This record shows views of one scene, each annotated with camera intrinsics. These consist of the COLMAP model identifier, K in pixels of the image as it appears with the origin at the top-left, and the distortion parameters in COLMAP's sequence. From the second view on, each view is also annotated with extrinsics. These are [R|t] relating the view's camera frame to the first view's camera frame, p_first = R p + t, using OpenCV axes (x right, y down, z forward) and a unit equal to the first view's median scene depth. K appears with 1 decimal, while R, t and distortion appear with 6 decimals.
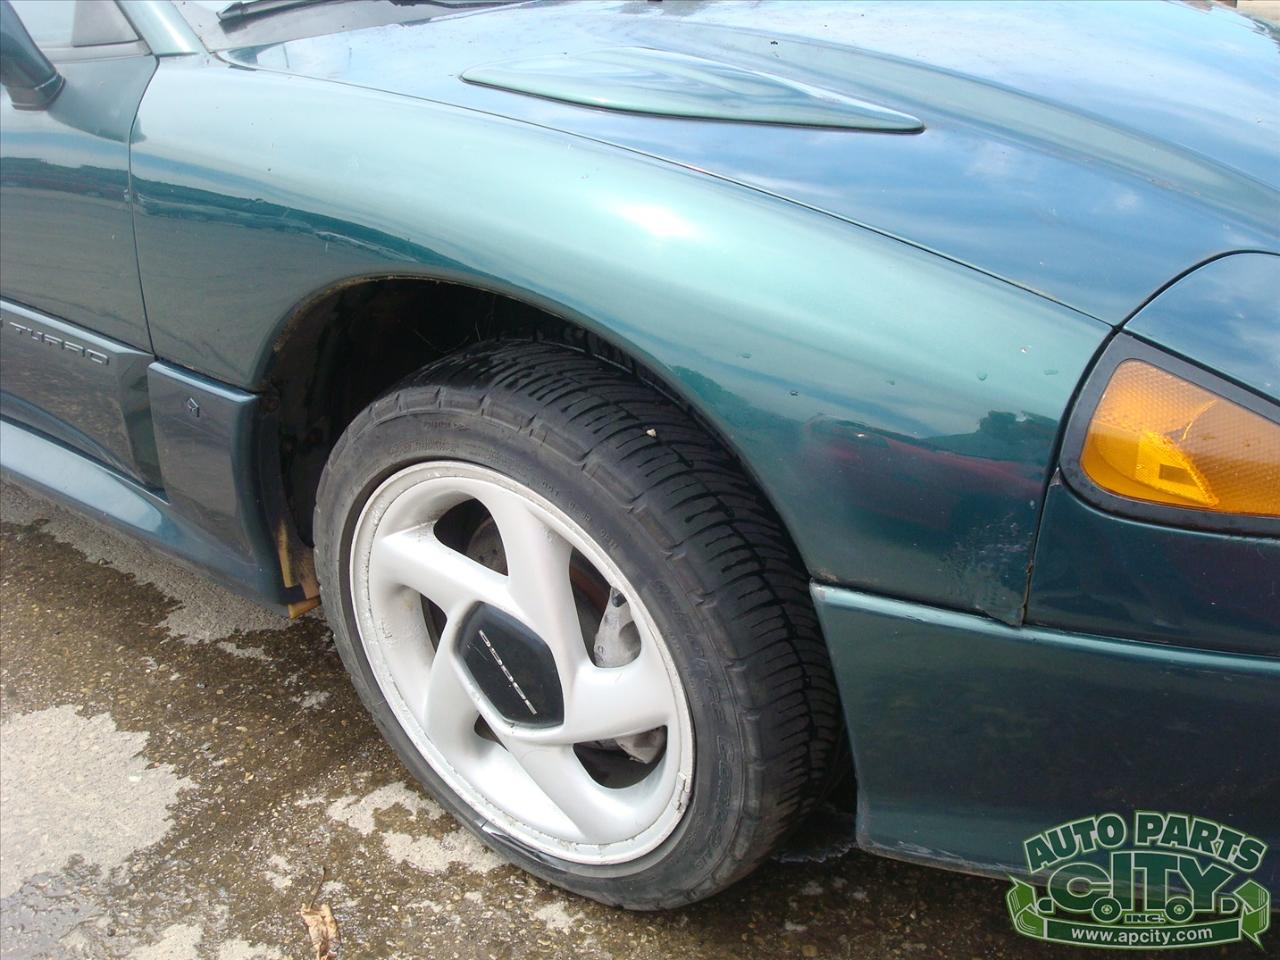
lens RADIAL K [[1345.1, 0, 601.8], [0, 1345.1, 474.9], [0, 0, 1]] dist [-0.113823, 0.000000]
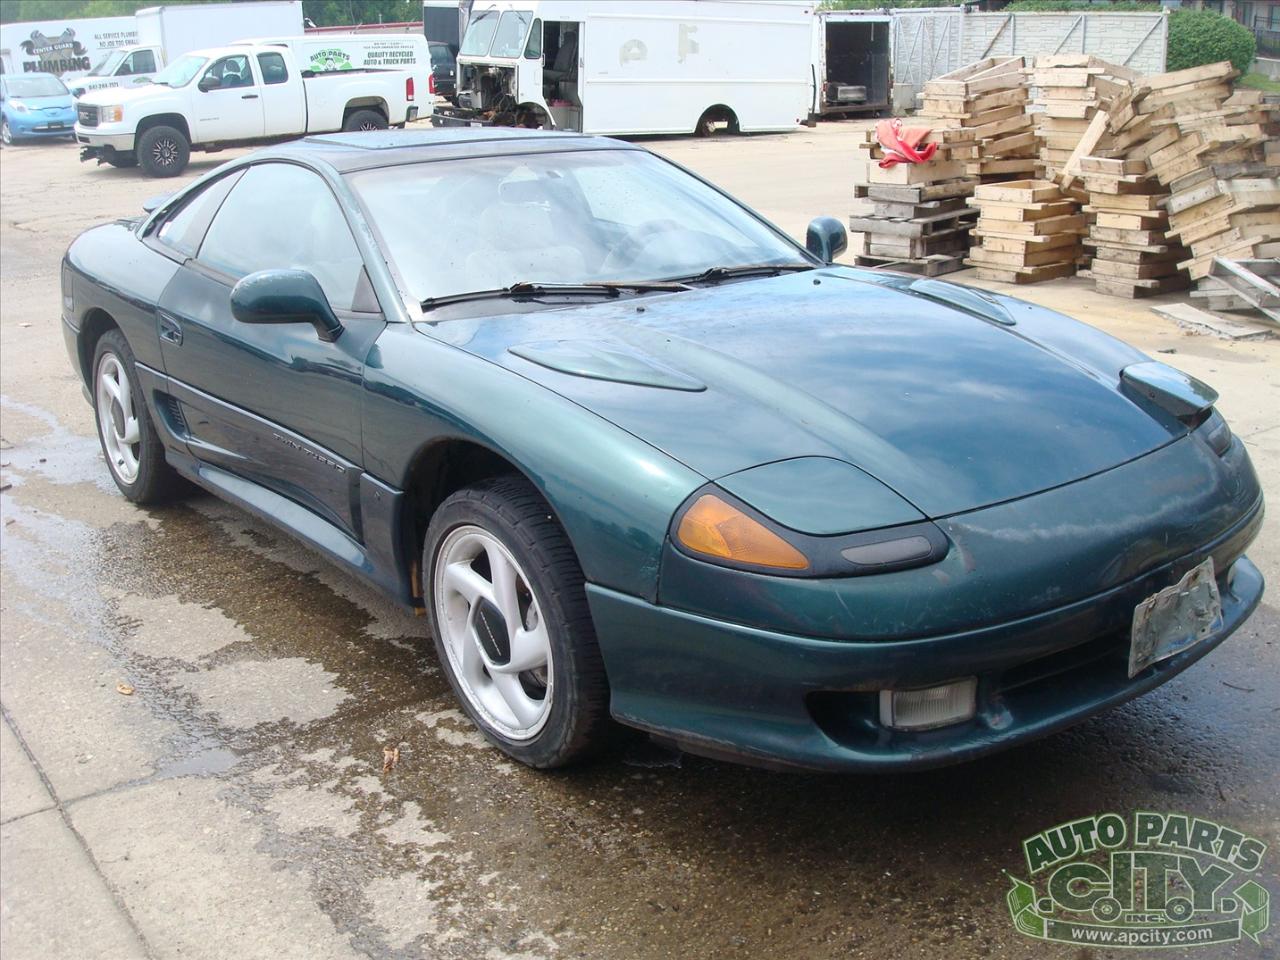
lens RADIAL K [[1358.4, 0, 648.3], [0, 1358.4, 487.1], [0, 0, 1]] dist [-0.113114, 0.000000]
pose [[0.970020, 0.095321, -0.223551, 0.553352], [-0.126813, 0.983237, -0.131012, 0.153492], [0.207315, 0.155434, 0.965847, -0.901965]]
